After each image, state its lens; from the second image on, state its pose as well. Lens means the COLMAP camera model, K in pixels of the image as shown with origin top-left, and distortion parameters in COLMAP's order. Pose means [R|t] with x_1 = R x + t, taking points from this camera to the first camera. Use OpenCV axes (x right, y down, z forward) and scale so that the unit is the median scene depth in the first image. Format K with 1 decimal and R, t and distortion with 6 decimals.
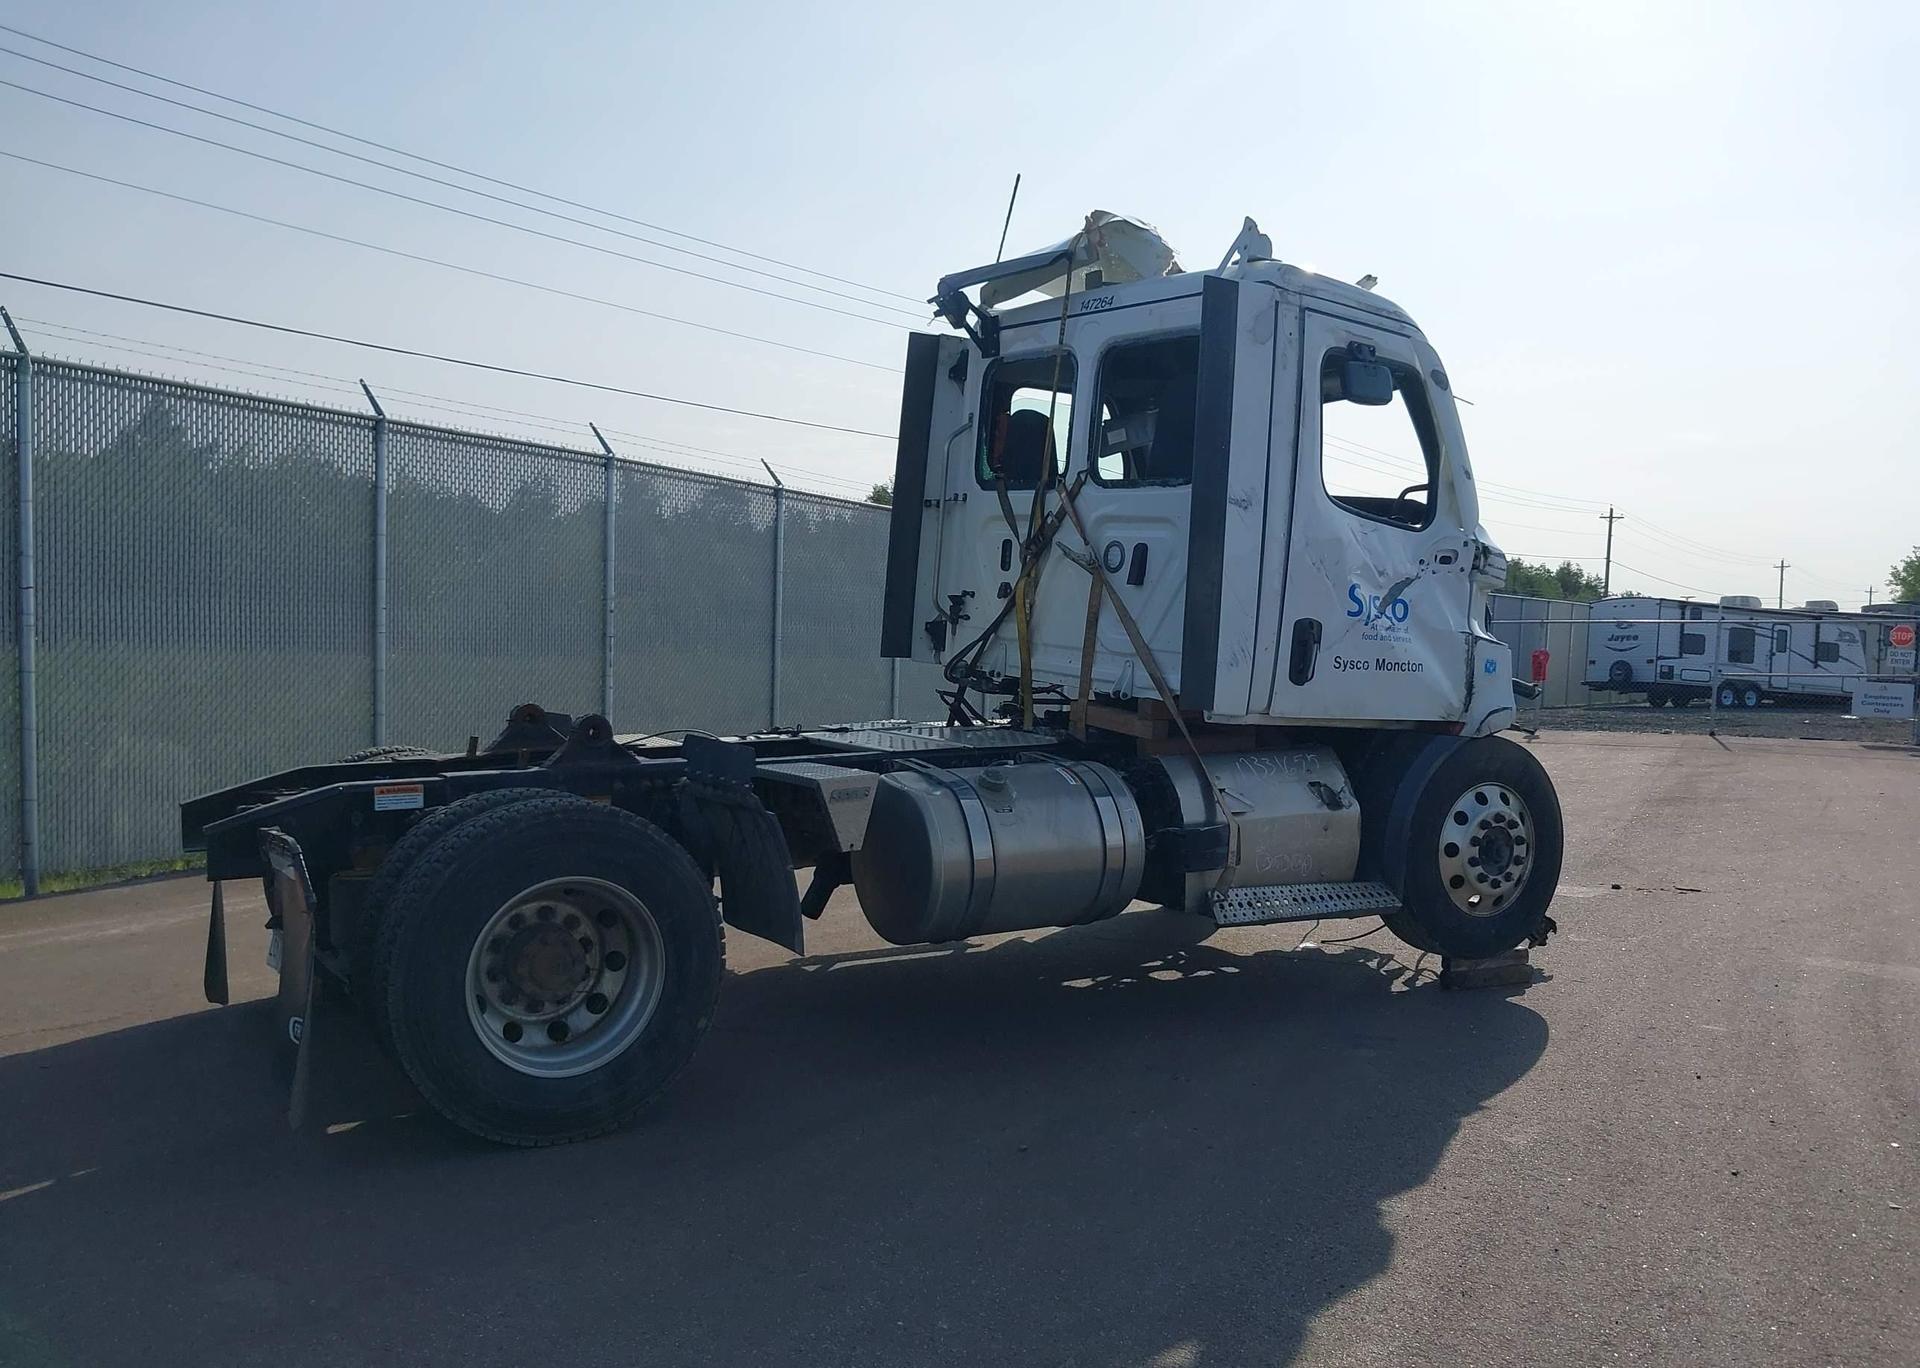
lens RADIAL K [[1514.0, 0, 960.0], [0, 1514.0, 684.0], [0, 0, 1]] dist [0.066153, -0.090417]
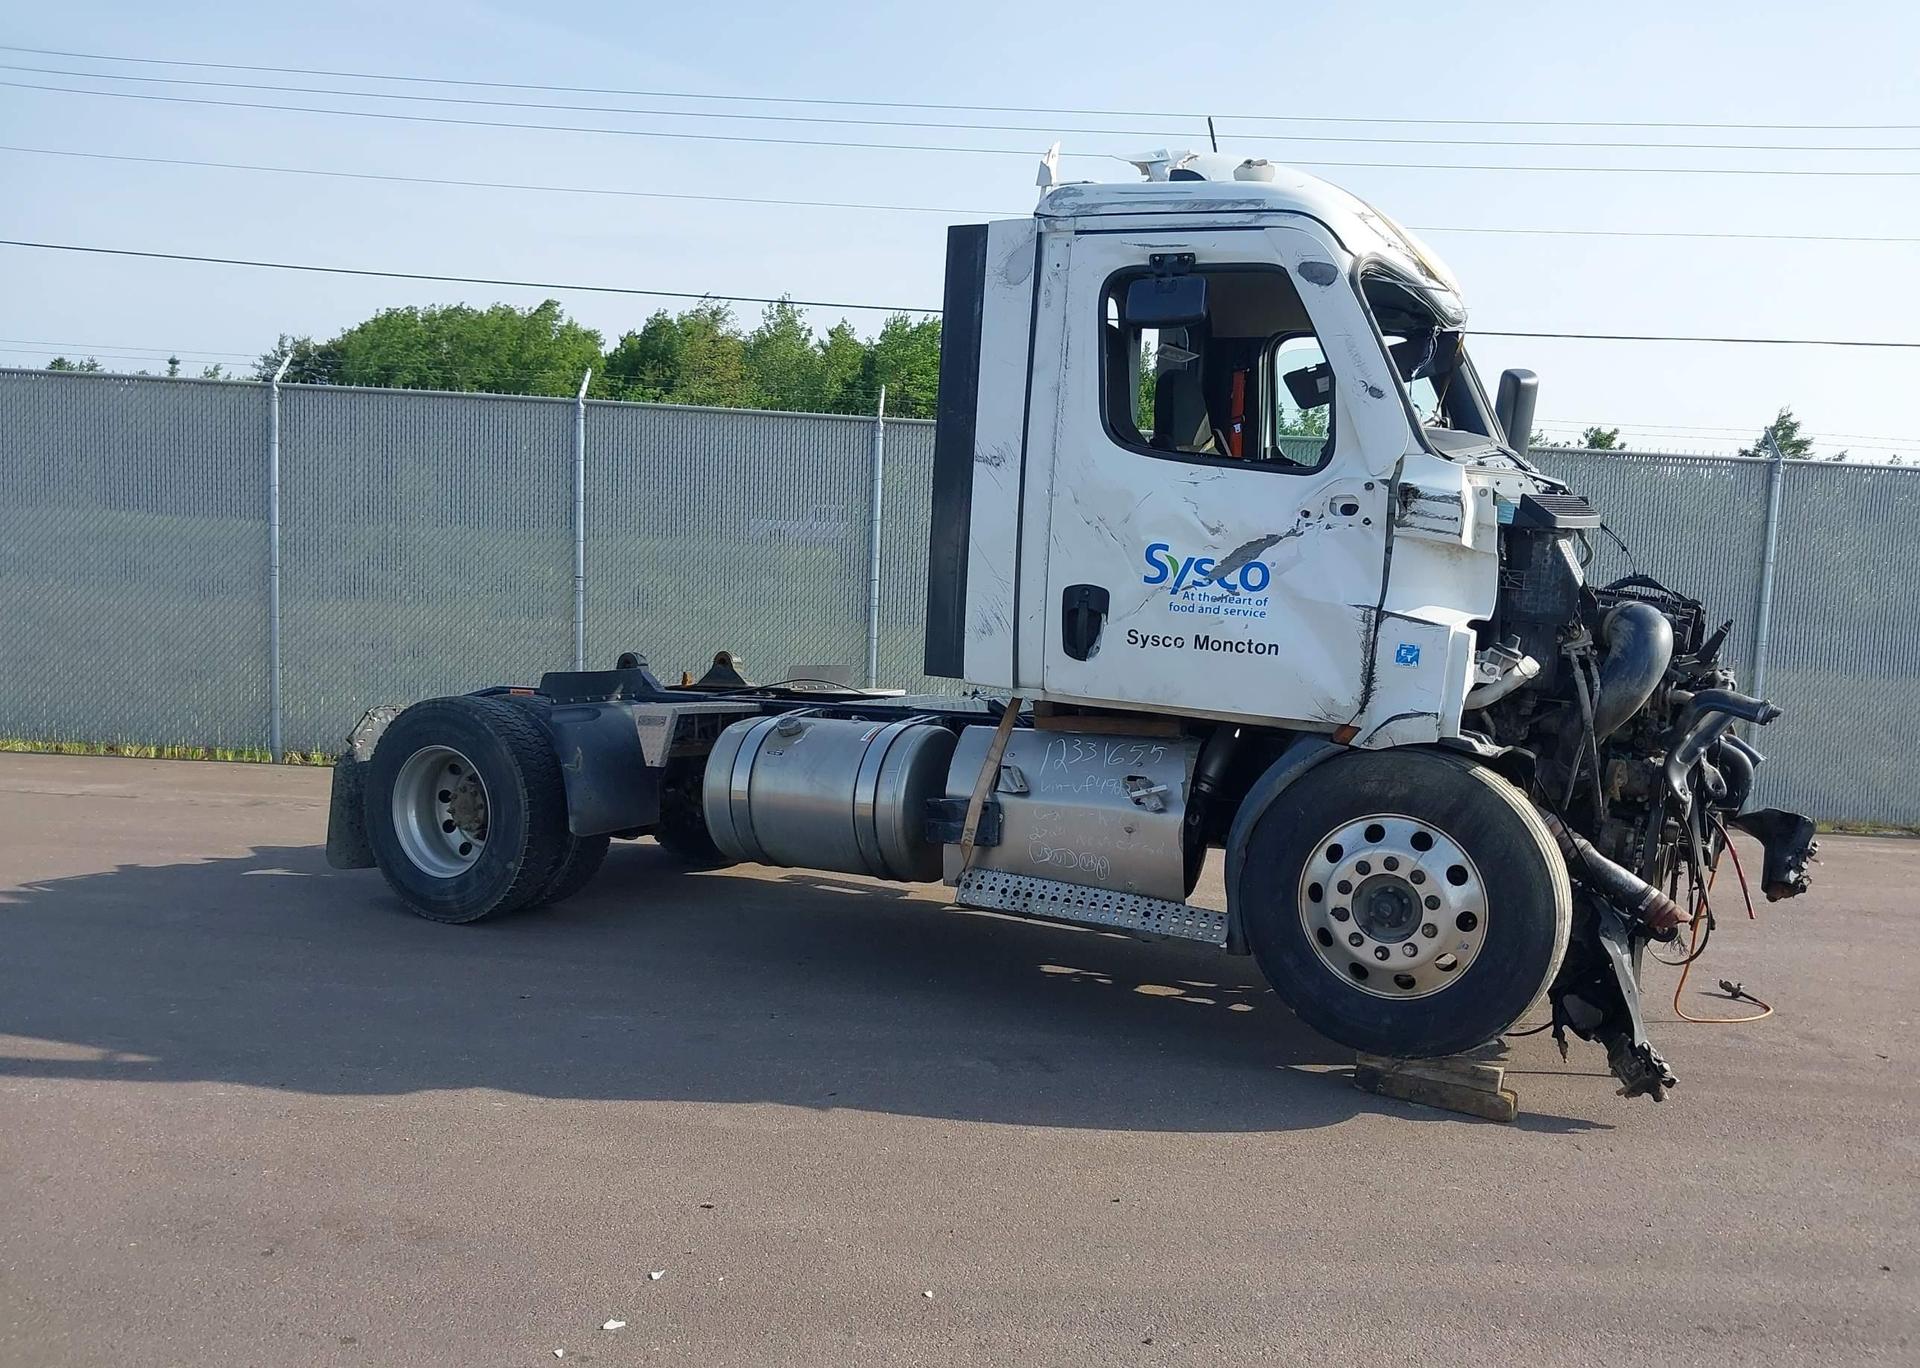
lens RADIAL K [[1512.0, 0, 947.0], [0, 1512.0, 690.4], [0, 0, 1]] dist [0.157295, -0.331631]
pose [[0.485966, 0.053323, -0.872350, 0.886600], [-0.060570, 0.997792, 0.027248, -0.000974], [0.871877, 0.039597, 0.488122, 0.463988]]
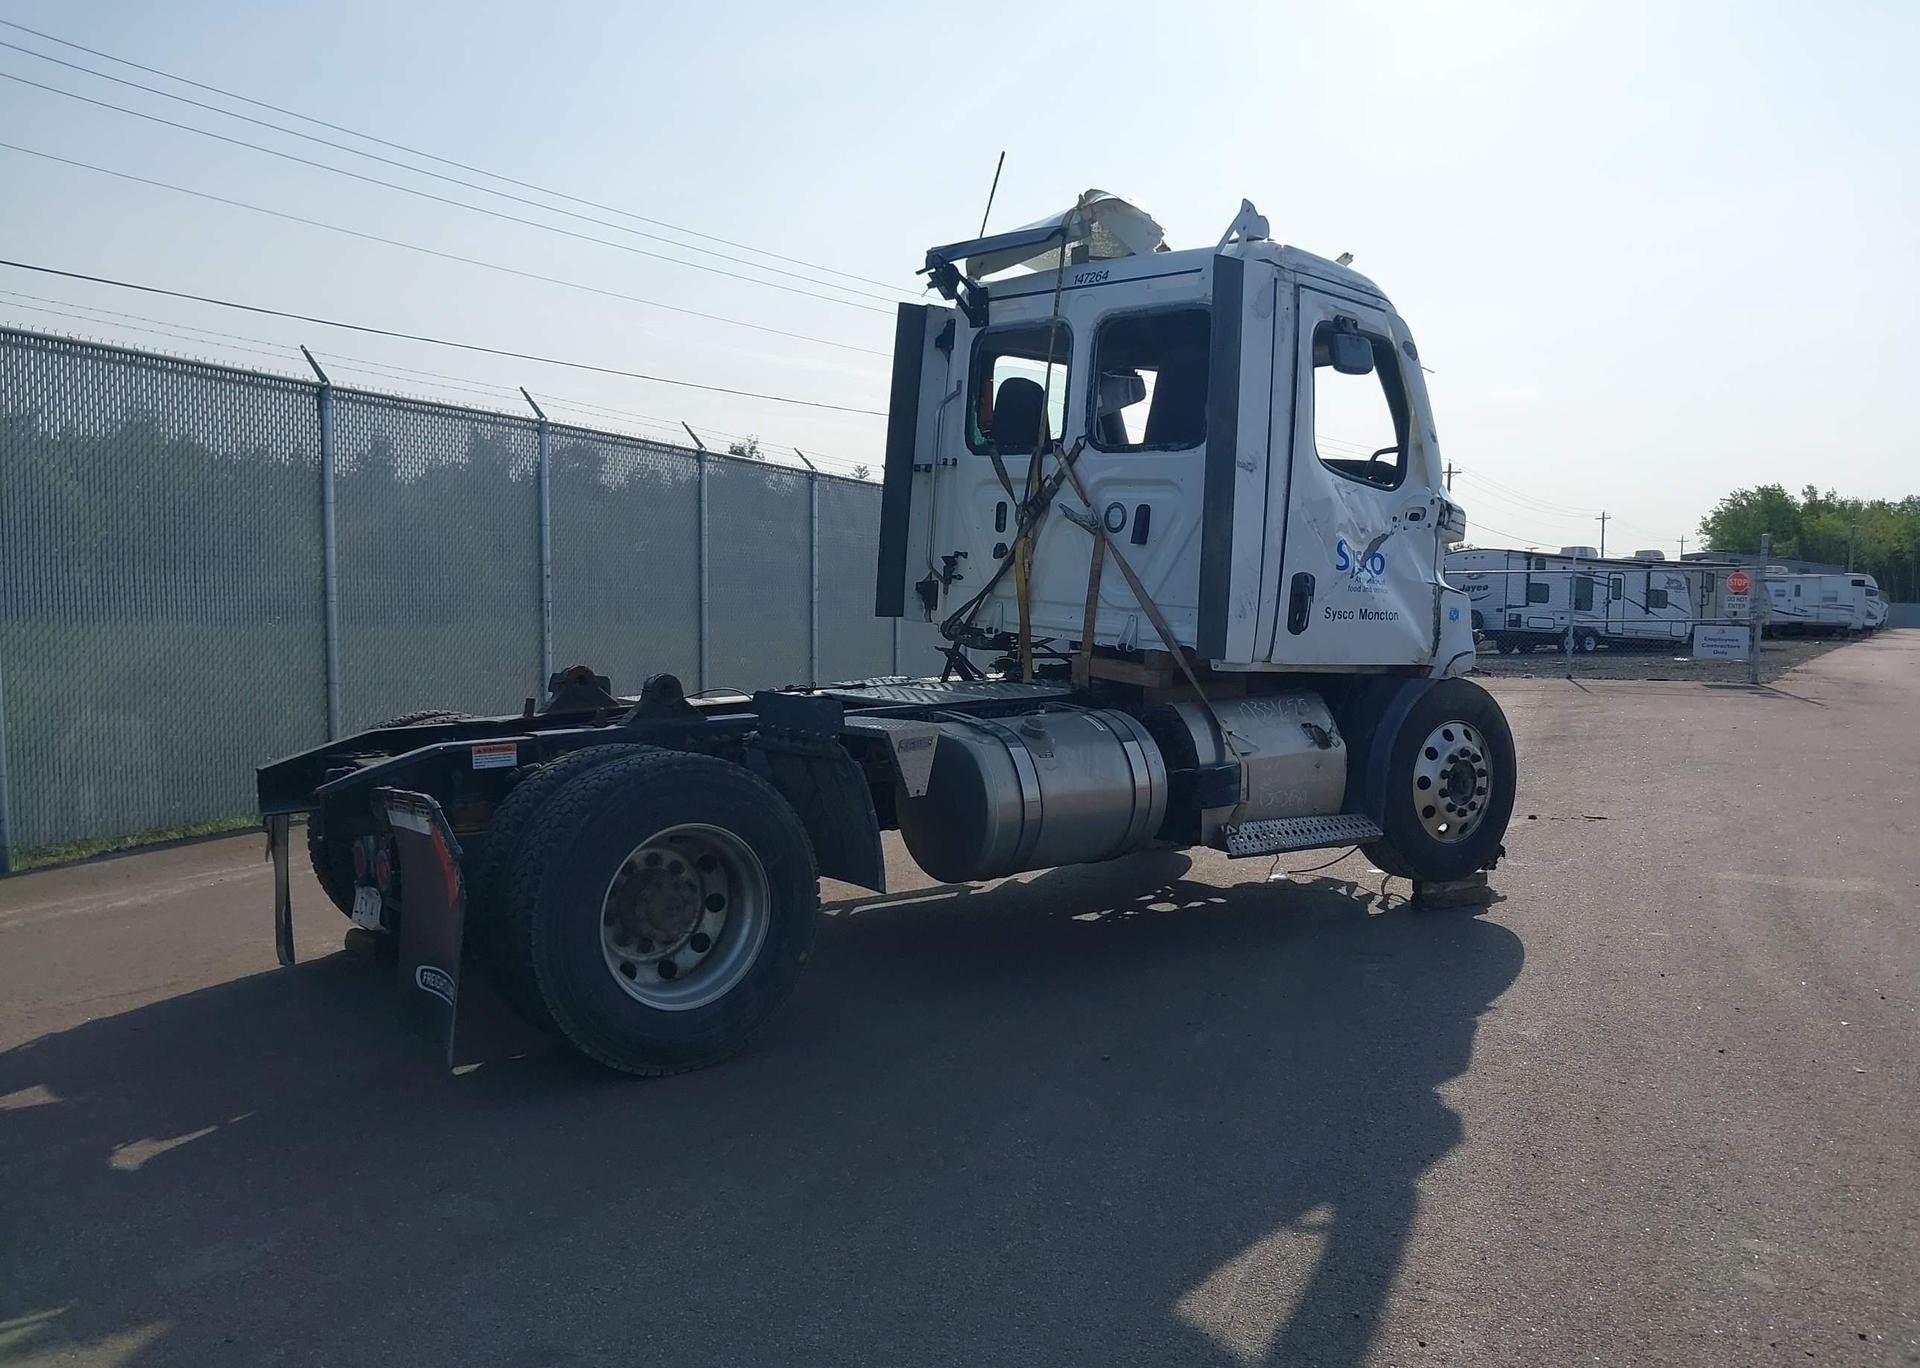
lens RADIAL K [[1514.0, 0, 960.0], [0, 1514.0, 684.0], [0, 0, 1]] dist [0.066153, -0.090417]
pose [[0.995102, -0.021702, 0.096437, -0.111650], [0.019176, 0.999450, 0.027049, 0.002049], [-0.096971, -0.025068, 0.994971, -0.052299]]
